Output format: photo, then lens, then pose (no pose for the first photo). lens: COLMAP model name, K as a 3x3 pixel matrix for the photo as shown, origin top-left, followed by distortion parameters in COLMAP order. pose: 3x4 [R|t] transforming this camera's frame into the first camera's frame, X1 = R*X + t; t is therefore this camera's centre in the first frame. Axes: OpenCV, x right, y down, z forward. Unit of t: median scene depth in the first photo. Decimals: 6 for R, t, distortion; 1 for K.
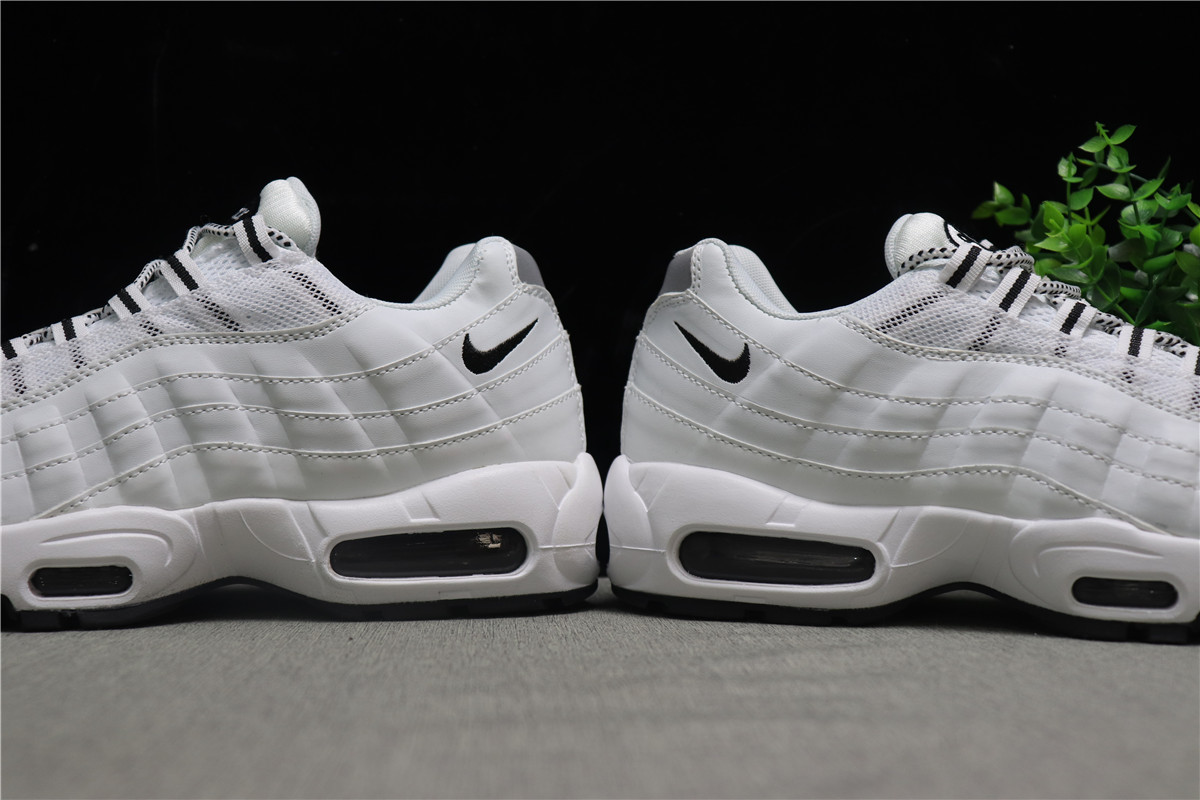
lens RADIAL K [[1555.5, 0, 599.4], [0, 1555.5, 399.9], [0, 0, 1]] dist [-0.002121, 0.000000]
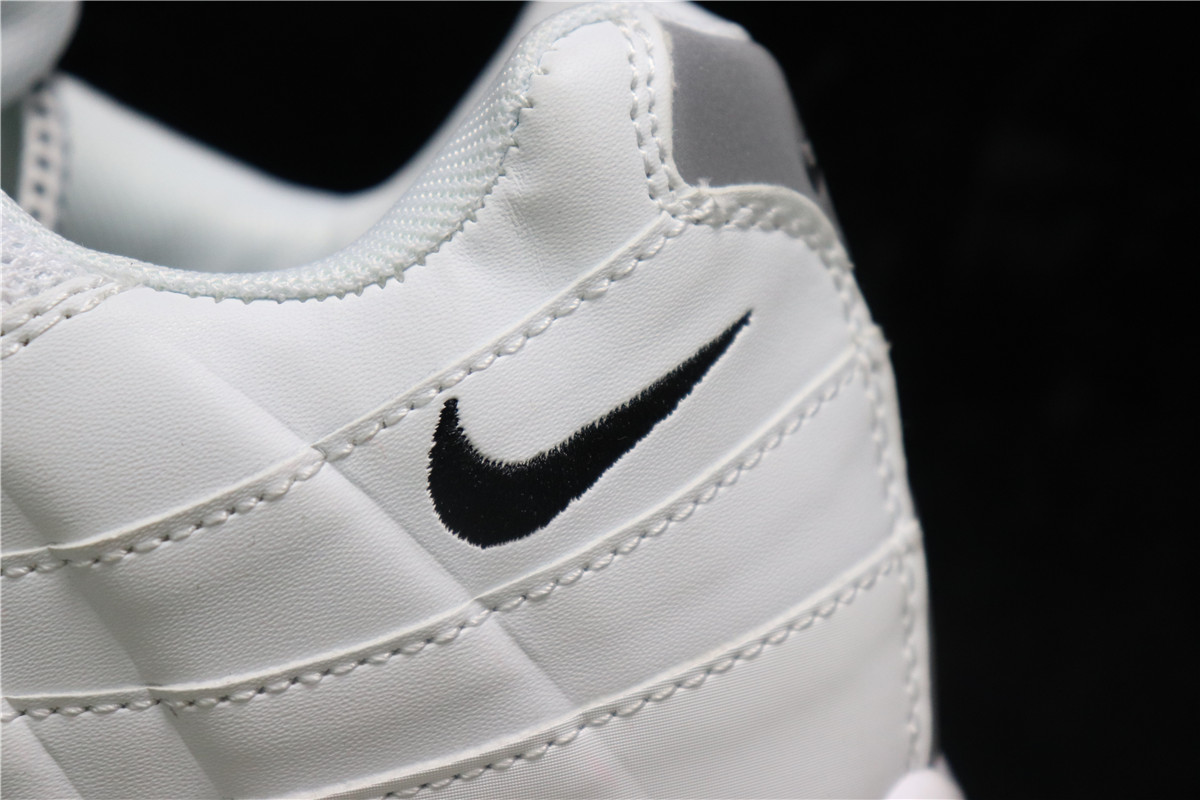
lens RADIAL K [[2937.1, 0, 599.7], [0, 2937.1, 400.9], [0, 0, 1]] dist [-0.113310, 0.000000]
pose [[0.969544, 0.052244, -0.239281, 0.062744], [-0.016462, 0.988675, 0.149164, -0.120839], [0.244364, -0.140682, 0.959424, 0.530971]]
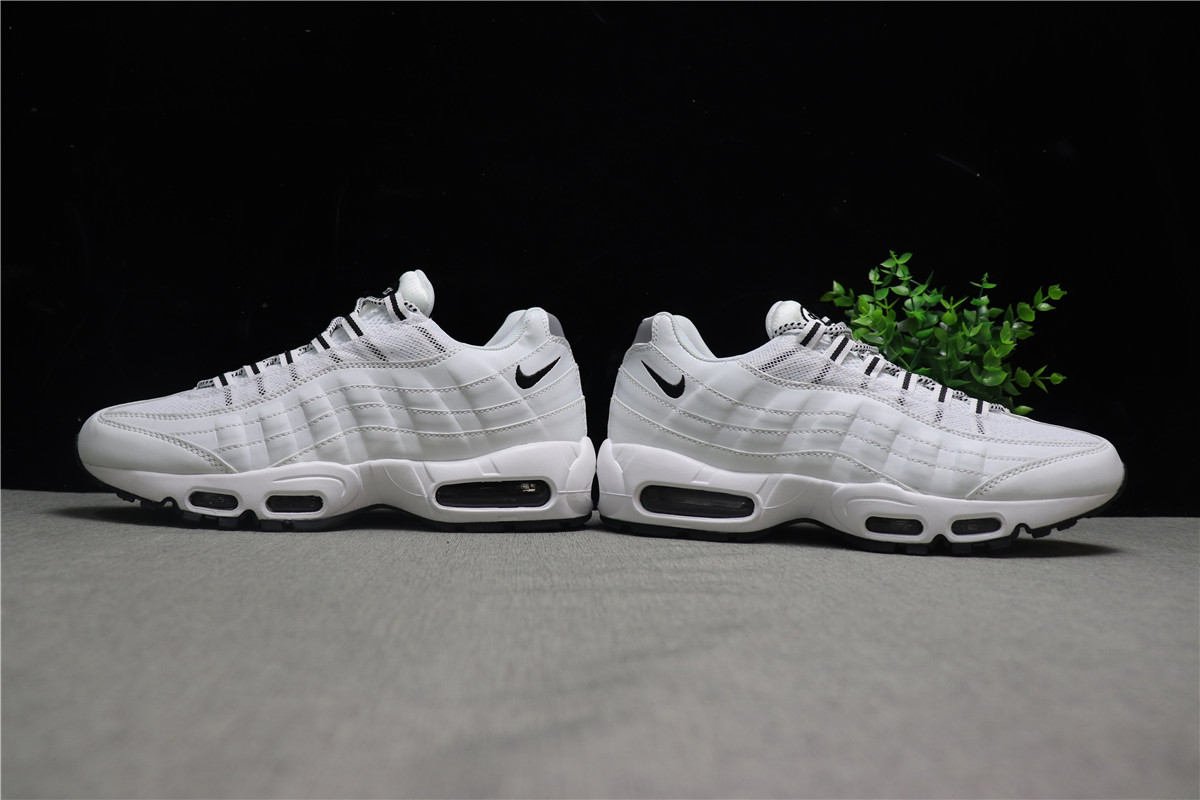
lens RADIAL K [[995.7, 0, 601.0], [0, 995.7, 398.9], [0, 0, 1]] dist [-0.162070, 0.132184]
pose [[0.999646, 0.025993, 0.005656, -0.000557], [-0.026016, 0.999653, 0.004102, -0.012692], [-0.005547, -0.004248, 0.999976, -0.085835]]
